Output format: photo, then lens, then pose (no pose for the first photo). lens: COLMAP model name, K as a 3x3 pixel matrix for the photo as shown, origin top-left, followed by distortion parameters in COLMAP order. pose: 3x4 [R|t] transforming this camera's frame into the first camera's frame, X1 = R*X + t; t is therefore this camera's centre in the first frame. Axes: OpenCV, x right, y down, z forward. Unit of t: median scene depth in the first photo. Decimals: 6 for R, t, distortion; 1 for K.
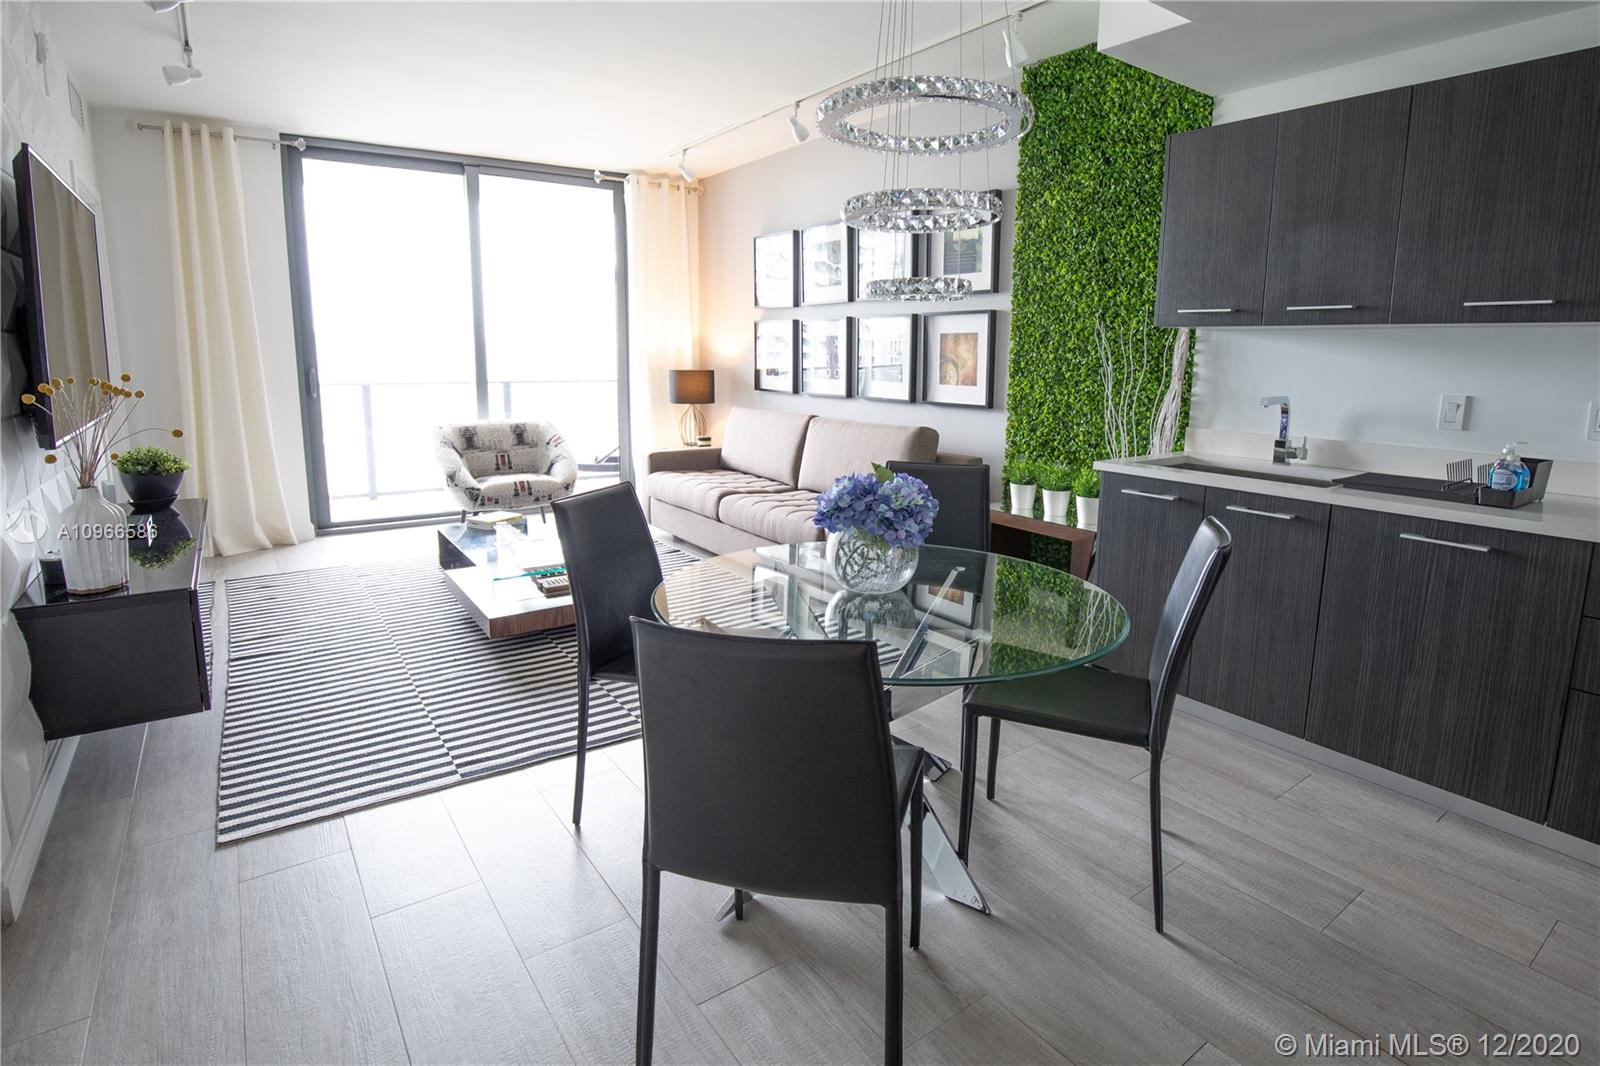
lens RADIAL K [[814.2, 0, 827.5], [0, 814.2, 473.6], [0, 0, 1]] dist [-0.015274, 0.000616]
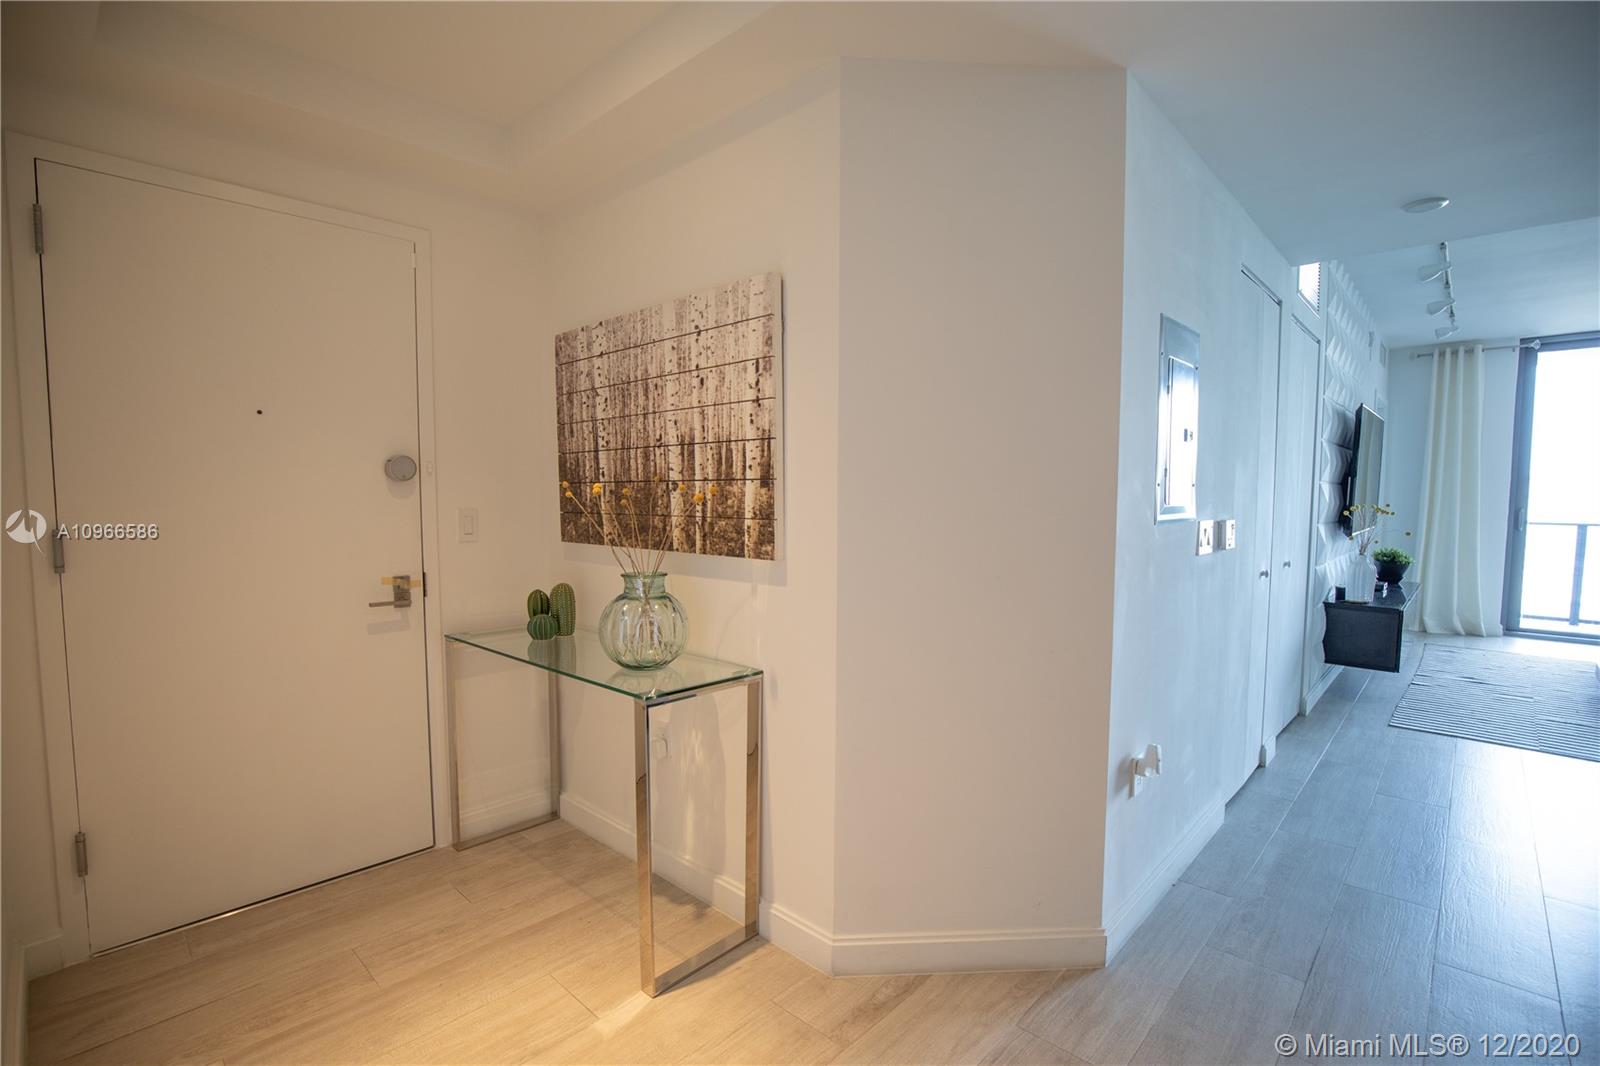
lens RADIAL K [[733.8, 0, 800.3], [0, 733.8, 540.7], [0, 0, 1]] dist [-0.023823, 0.000482]
pose [[0.178184, 0.059107, -0.982220, 0.436942], [-0.149495, 0.988233, 0.032349, 0.085891], [0.972575, 0.141073, 0.184924, -0.506443]]
